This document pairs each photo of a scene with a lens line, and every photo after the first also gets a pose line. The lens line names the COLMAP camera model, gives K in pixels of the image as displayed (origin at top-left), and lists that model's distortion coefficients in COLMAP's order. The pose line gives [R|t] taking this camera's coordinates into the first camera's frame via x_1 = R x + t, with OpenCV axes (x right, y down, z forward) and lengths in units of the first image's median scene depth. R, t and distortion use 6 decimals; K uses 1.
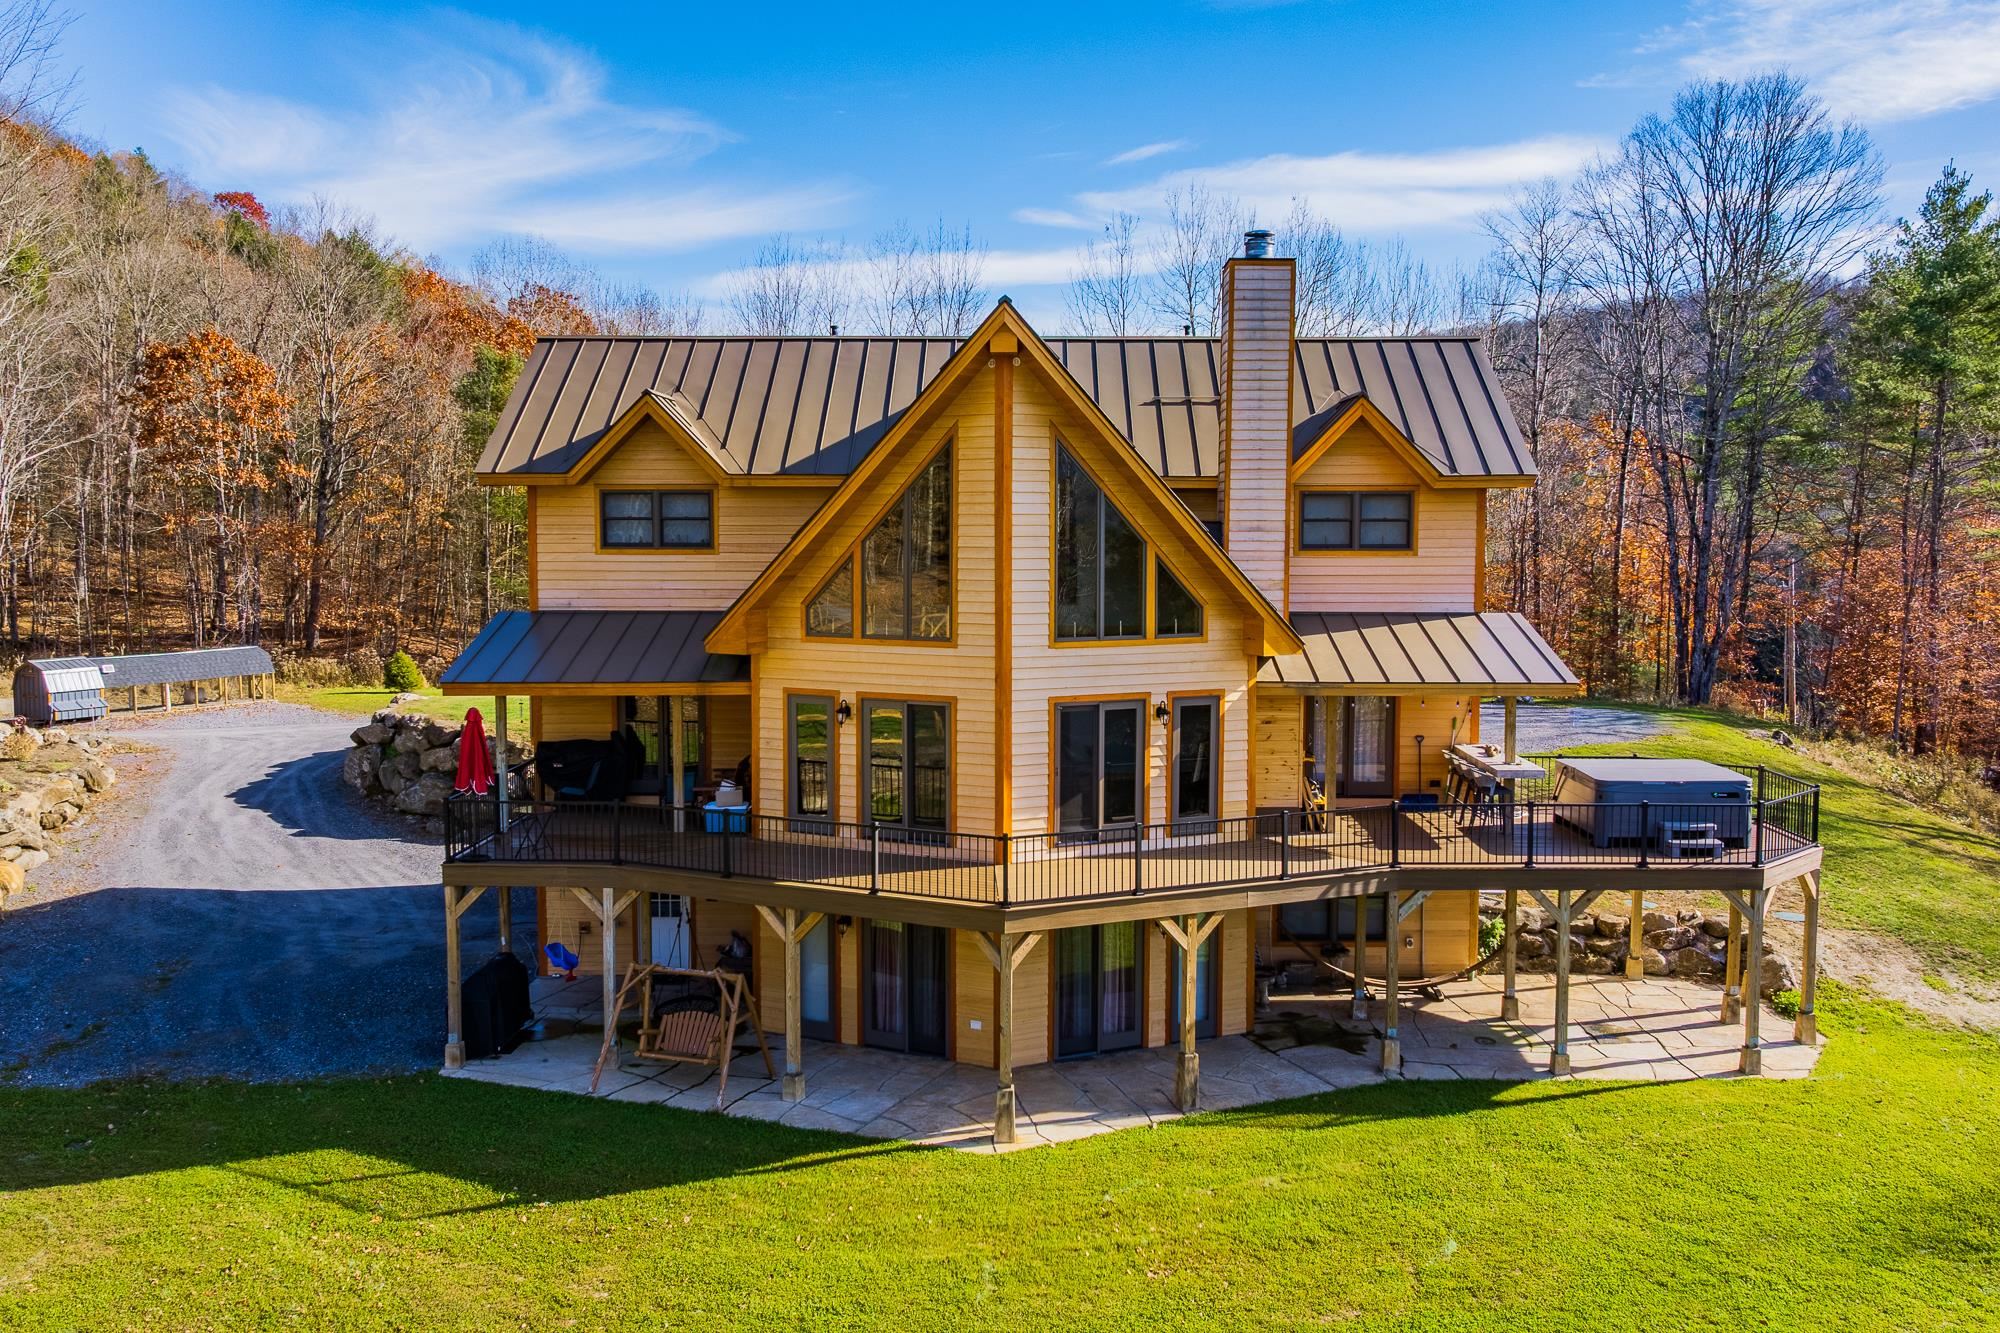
lens RADIAL K [[1398.0, 0, 1000.0], [0, 1398.0, 666.5], [0, 0, 1]] dist [-0.008376, -0.004186]
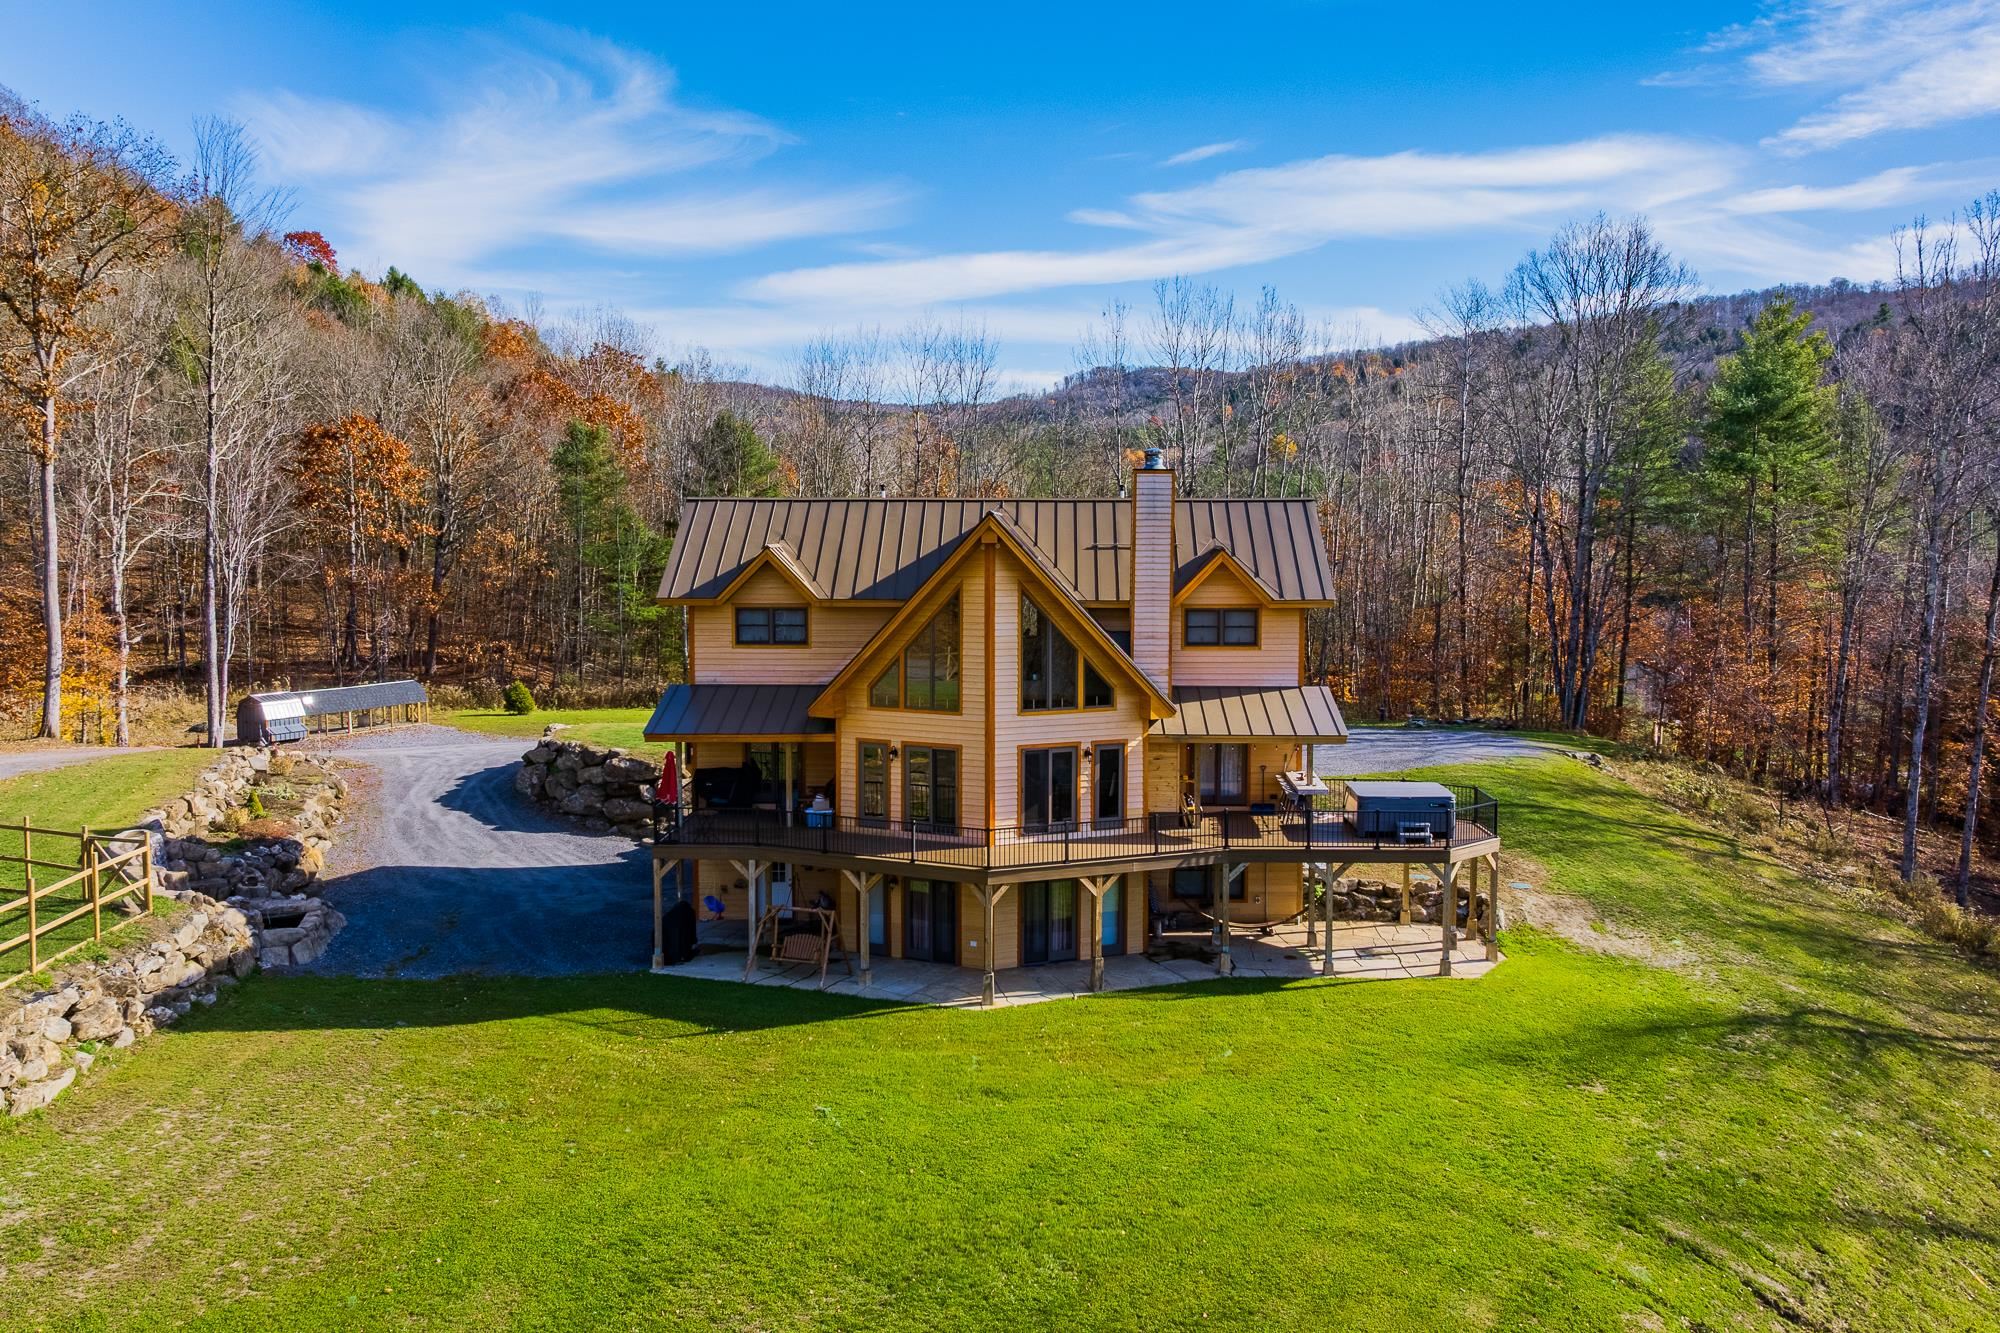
lens RADIAL K [[1363.7, 0, 1000.0], [0, 1363.7, 666.5], [0, 0, 1]] dist [0.001941, -0.000066]
pose [[0.999860, 0.000423, -0.016706, 0.038543], [-0.000469, 0.999996, -0.002753, -0.063014], [0.016705, 0.002760, 0.999857, -0.577910]]
